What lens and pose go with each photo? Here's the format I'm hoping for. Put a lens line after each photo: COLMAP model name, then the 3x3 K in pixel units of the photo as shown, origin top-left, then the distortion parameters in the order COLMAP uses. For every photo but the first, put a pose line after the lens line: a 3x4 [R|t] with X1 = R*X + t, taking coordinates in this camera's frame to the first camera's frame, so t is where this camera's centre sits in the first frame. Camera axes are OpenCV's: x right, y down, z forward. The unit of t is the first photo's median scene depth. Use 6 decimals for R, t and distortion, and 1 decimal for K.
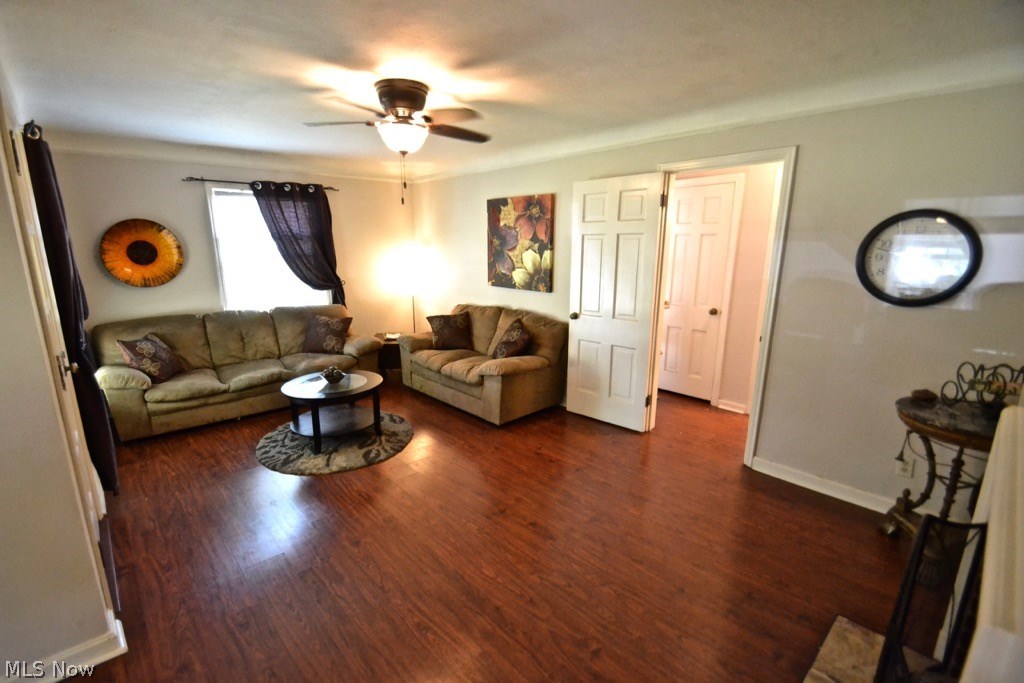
lens RADIAL K [[454.2, 0, 511.0], [0, 454.2, 343.8], [0, 0, 1]] dist [-0.005872, -0.005023]
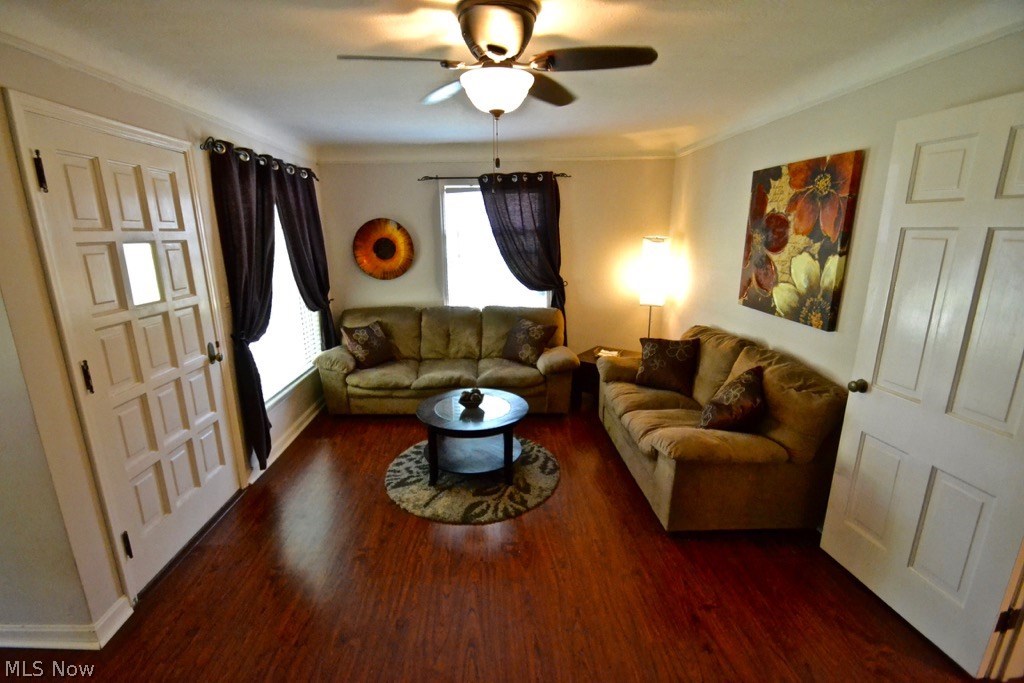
lens RADIAL K [[454.2, 0, 504.5], [0, 454.2, 346.2], [0, 0, 1]] dist [-0.005872, -0.005023]
pose [[0.735412, 0.158222, -0.658889, 0.168401], [-0.134080, 0.987110, 0.087387, -0.093662], [0.664223, 0.024078, 0.747147, 0.333467]]
